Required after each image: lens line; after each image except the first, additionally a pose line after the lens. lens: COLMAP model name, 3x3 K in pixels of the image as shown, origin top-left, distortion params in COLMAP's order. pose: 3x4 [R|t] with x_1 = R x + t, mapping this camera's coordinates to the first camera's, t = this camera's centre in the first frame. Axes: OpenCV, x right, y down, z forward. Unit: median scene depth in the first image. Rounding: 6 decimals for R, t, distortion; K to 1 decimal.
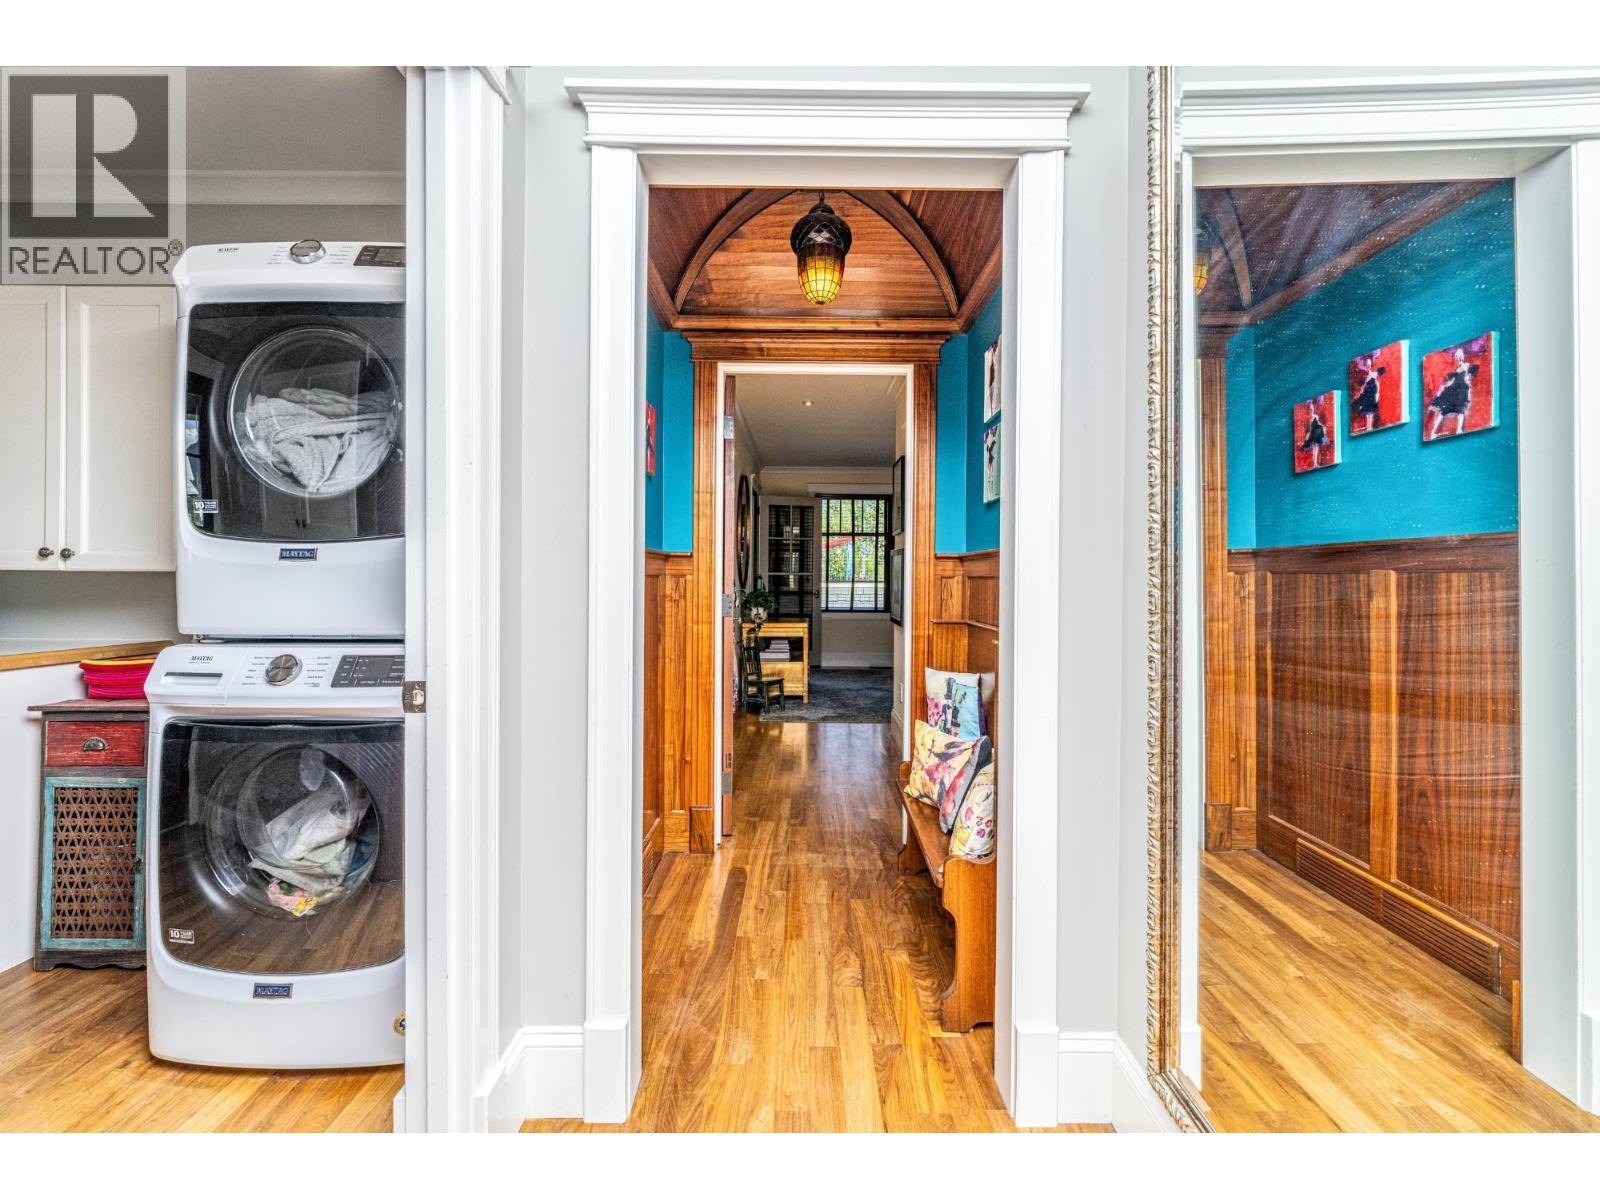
lens RADIAL K [[658.9, 0, 797.6], [0, 658.9, 586.9], [0, 0, 1]] dist [0.001102, 0.000017]
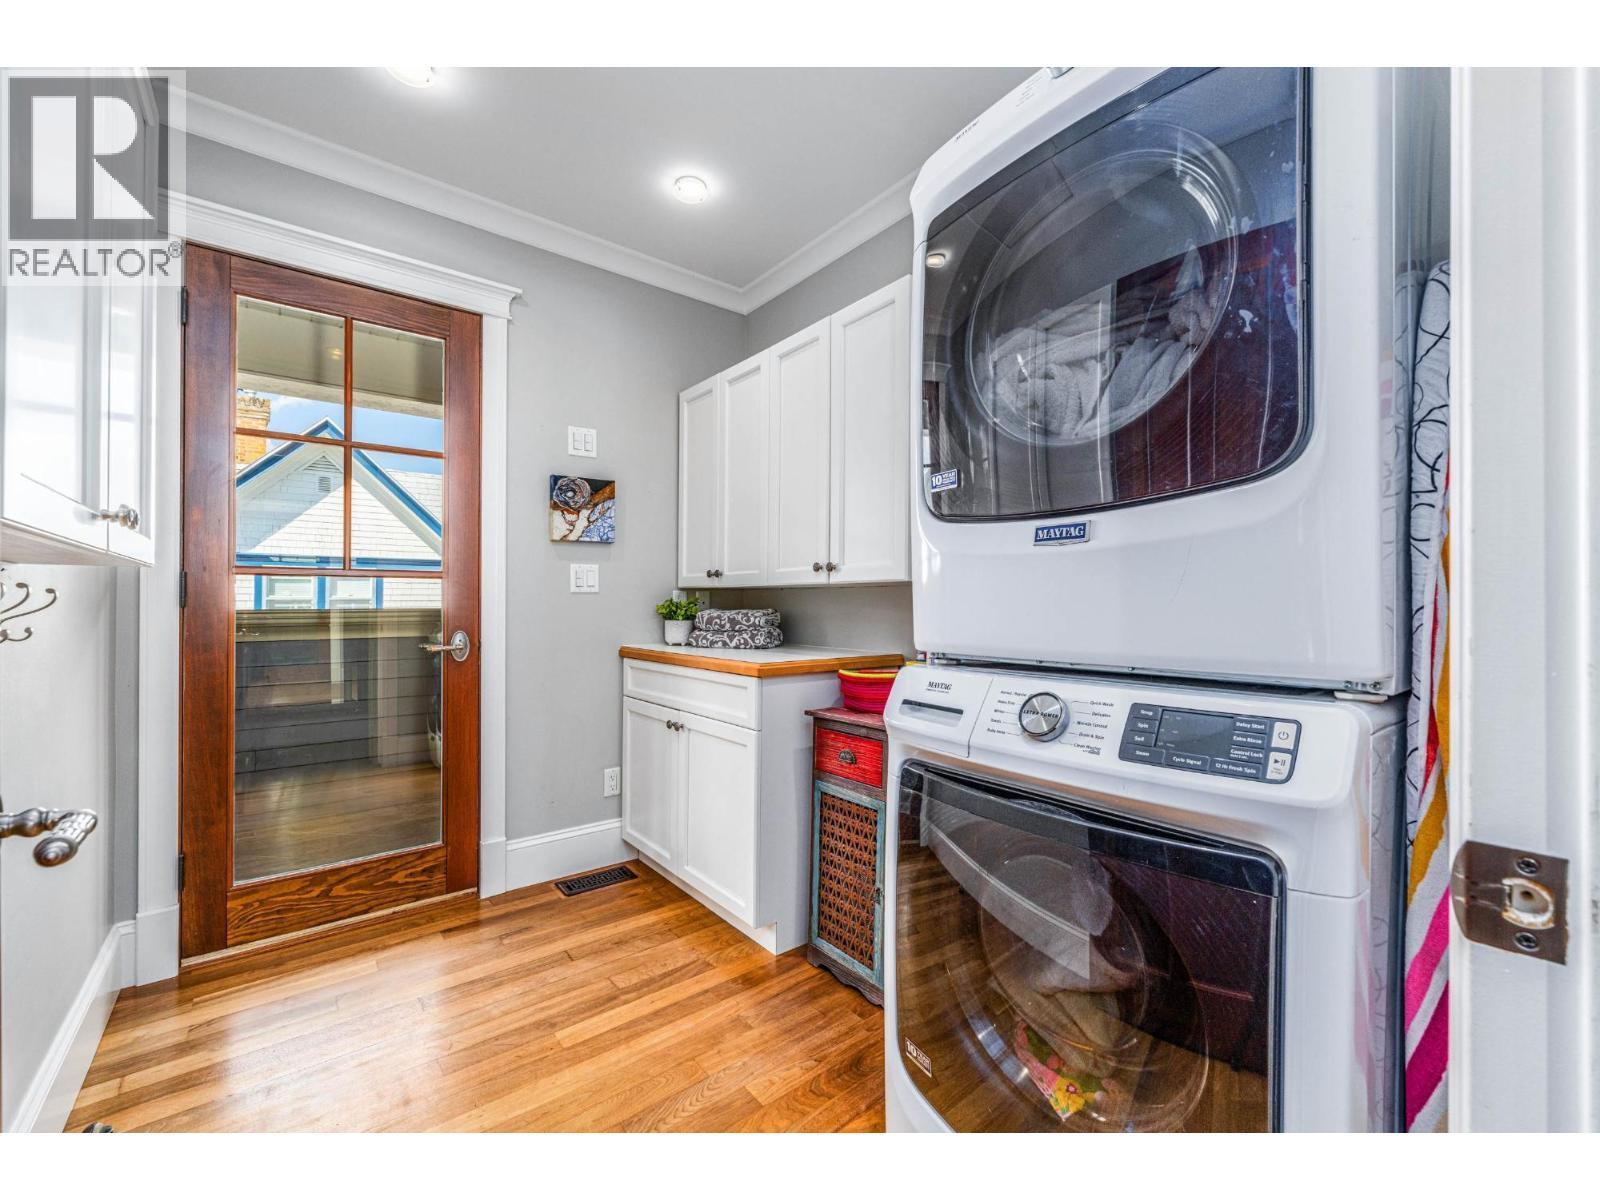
lens RADIAL K [[658.9, 0, 802.0], [0, 658.9, 606.6], [0, 0, 1]] dist [0.001102, 0.000017]
pose [[0.621152, -0.000600, -0.783690, -0.385599], [-0.004627, 0.999979, -0.004433, 0.021987], [0.783677, 0.006380, 0.621136, 0.385682]]
